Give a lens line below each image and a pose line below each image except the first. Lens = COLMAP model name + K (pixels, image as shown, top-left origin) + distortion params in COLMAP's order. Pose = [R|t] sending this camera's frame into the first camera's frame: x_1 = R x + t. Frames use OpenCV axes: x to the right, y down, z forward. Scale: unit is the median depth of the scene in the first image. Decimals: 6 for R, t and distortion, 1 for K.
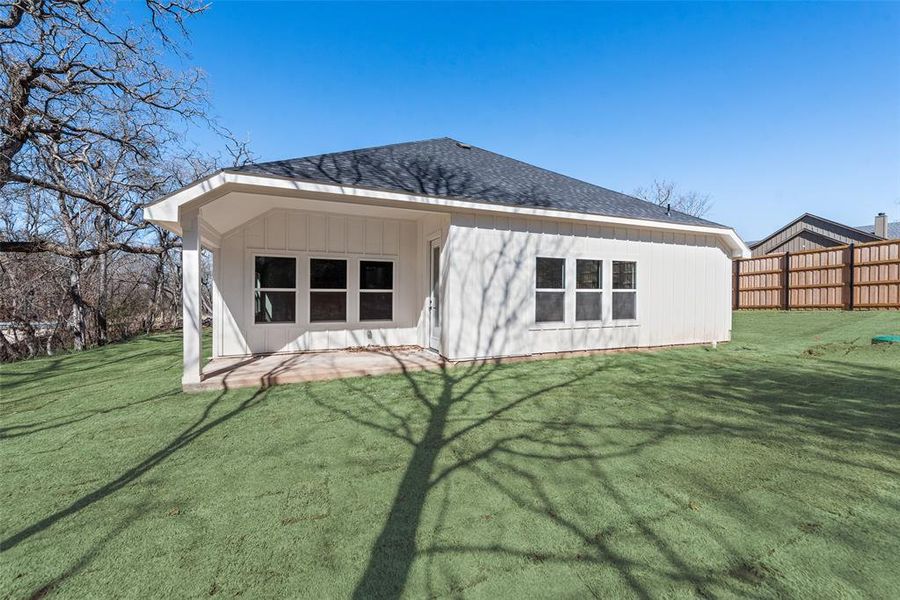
lens RADIAL K [[359.9, 0, 450.0], [0, 359.9, 300.0], [0, 0, 1]] dist [0.004512, 0.000354]
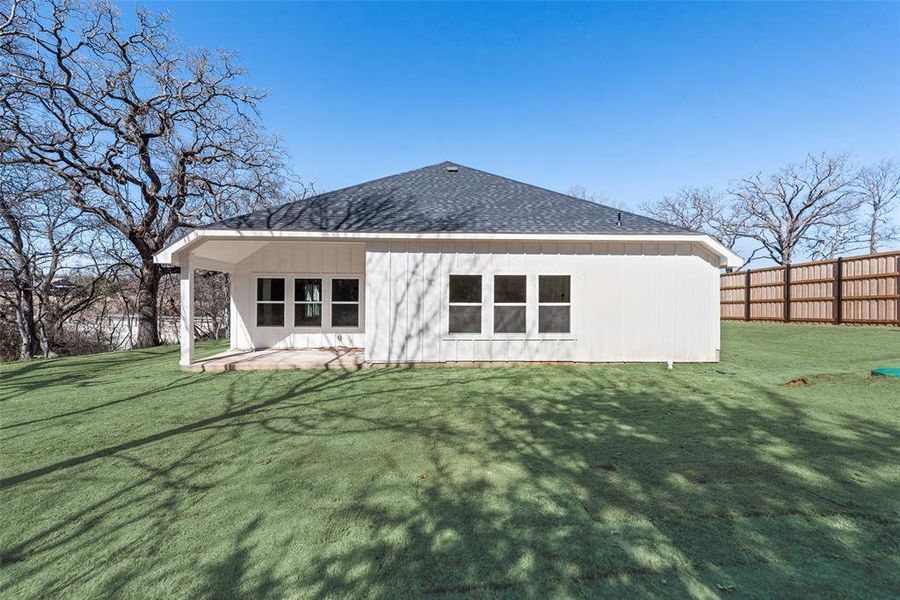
lens RADIAL K [[359.9, 0, 450.0], [0, 359.9, 300.0], [0, 0, 1]] dist [0.004512, 0.000354]
pose [[0.938843, 0.005506, -0.344302, 0.626424], [-0.007213, 0.999967, -0.003677, -0.036889], [0.344271, 0.005935, 0.938852, -0.051501]]
